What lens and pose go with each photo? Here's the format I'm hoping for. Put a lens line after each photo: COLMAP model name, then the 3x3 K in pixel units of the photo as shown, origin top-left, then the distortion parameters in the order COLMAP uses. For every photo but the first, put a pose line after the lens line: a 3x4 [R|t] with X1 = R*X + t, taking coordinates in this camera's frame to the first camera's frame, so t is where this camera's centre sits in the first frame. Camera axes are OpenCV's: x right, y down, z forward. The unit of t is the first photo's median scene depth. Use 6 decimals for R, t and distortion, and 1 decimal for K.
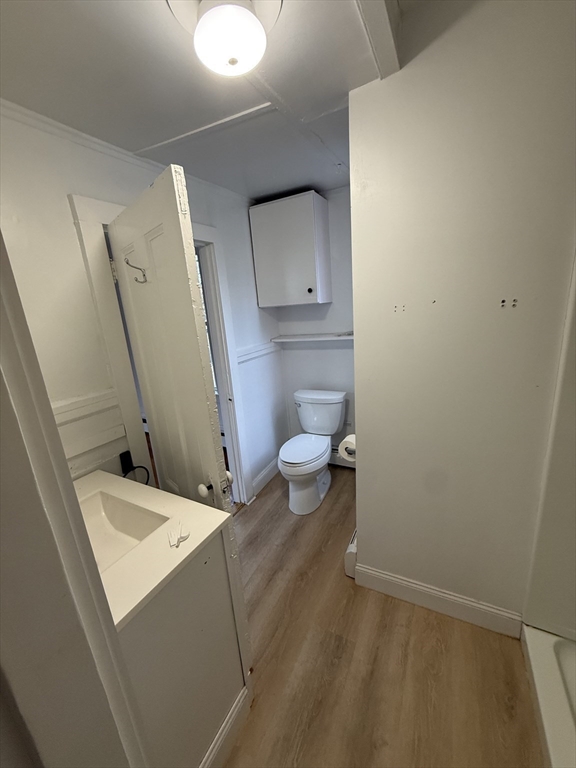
lens RADIAL K [[306.0, 0, 288.0], [0, 306.0, 384.0], [0, 0, 1]] dist [0.001312, -0.000172]
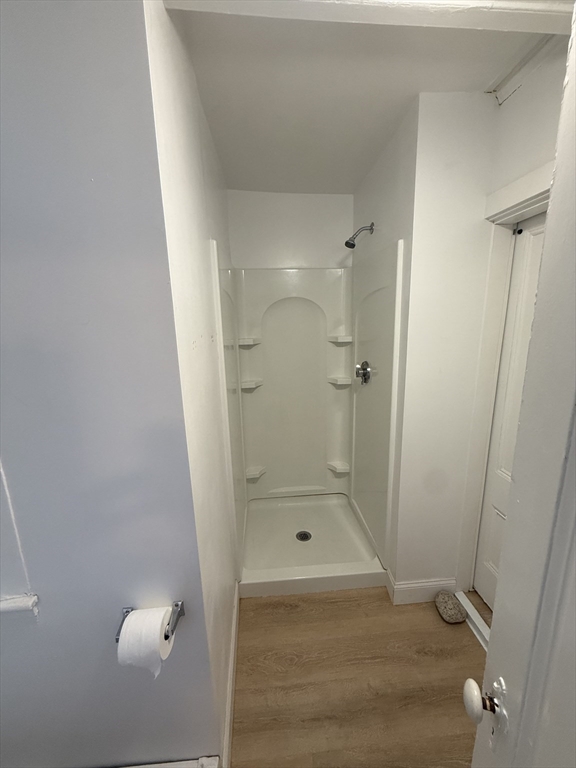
lens RADIAL K [[306.0, 0, 288.0], [0, 306.0, 384.0], [0, 0, 1]] dist [0.001312, -0.000172]
pose [[-0.534134, -0.086807, 0.840932, -0.346738], [0.274238, 0.923133, 0.269480, -0.279217], [-0.799684, 0.374554, -0.469270, 1.126698]]
